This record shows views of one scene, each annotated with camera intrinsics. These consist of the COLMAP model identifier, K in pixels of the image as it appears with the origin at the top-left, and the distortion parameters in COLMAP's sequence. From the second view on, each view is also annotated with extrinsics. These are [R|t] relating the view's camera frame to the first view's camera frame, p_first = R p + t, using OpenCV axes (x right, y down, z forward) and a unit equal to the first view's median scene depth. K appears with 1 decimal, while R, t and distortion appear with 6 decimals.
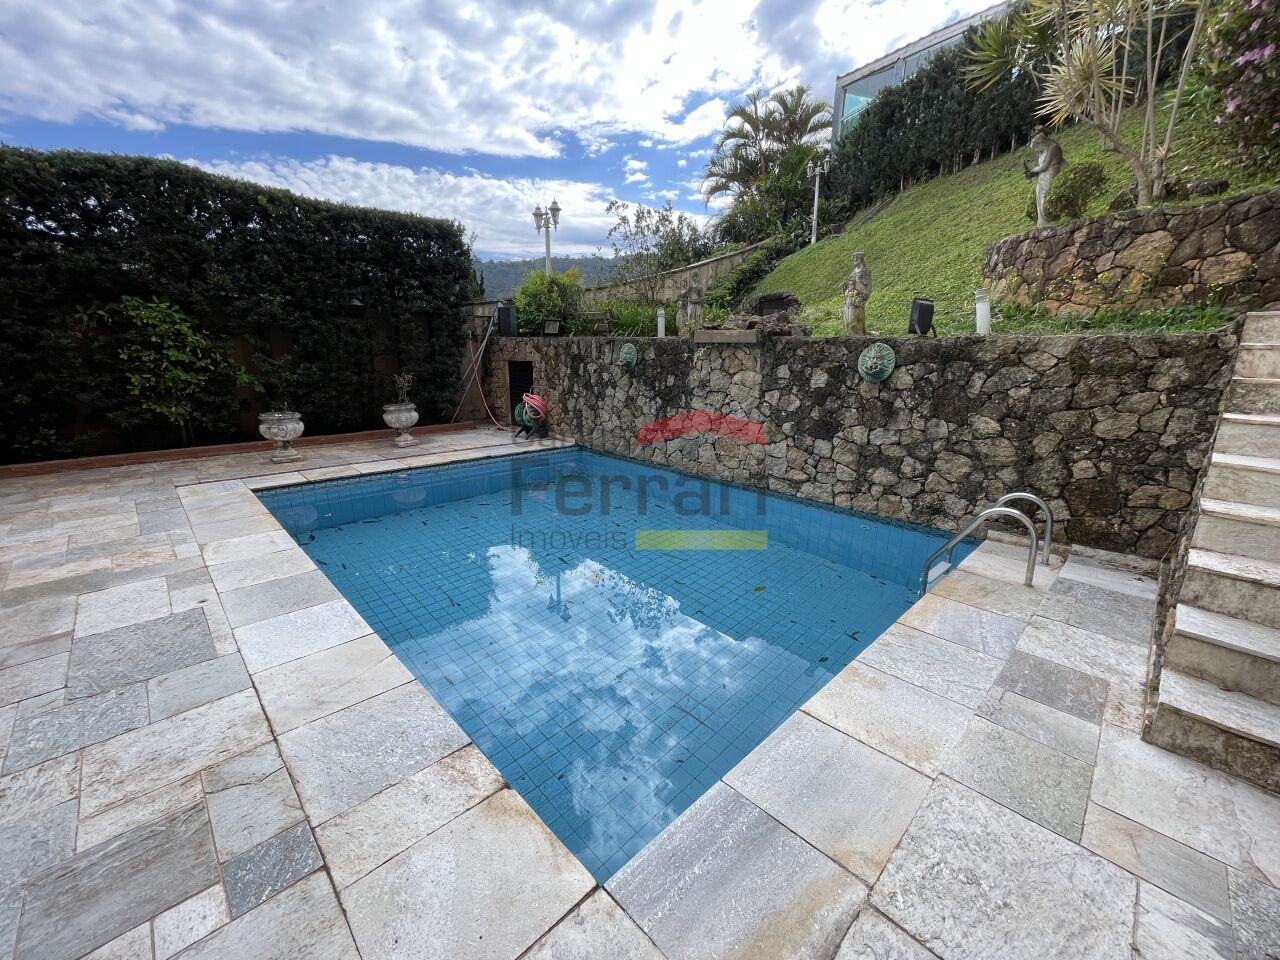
lens RADIAL K [[516.2, 0, 646.9], [0, 516.2, 489.2], [0, 0, 1]] dist [0.002681, -0.000403]
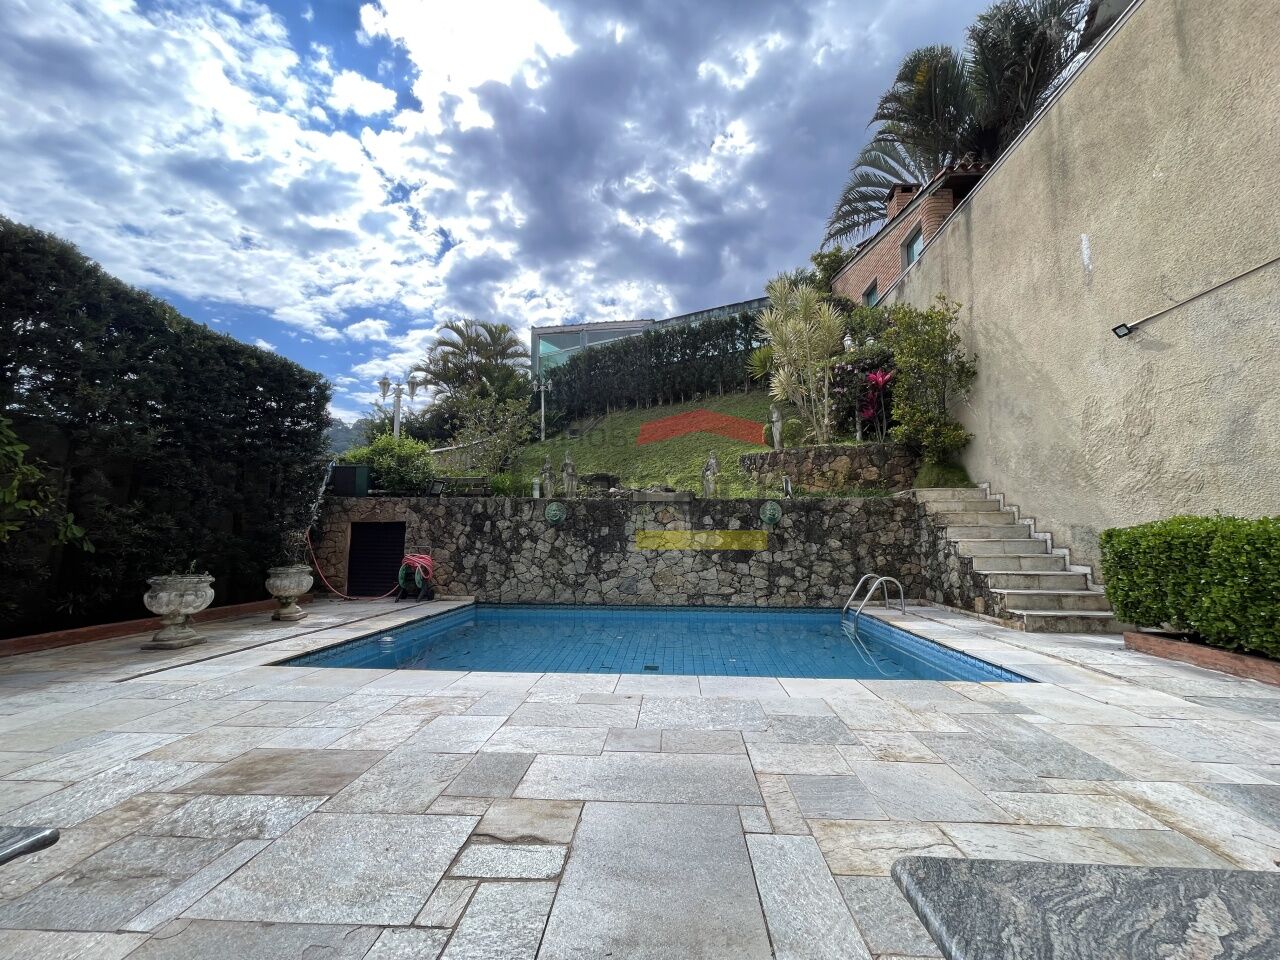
lens RADIAL K [[516.2, 0, 646.9], [0, 516.2, 489.2], [0, 0, 1]] dist [0.002681, -0.000403]
pose [[0.745462, 0.050938, 0.664599, -0.836239], [0.181919, 0.943673, -0.276380, 0.063079], [-0.641243, 0.326934, 0.694206, 0.062162]]
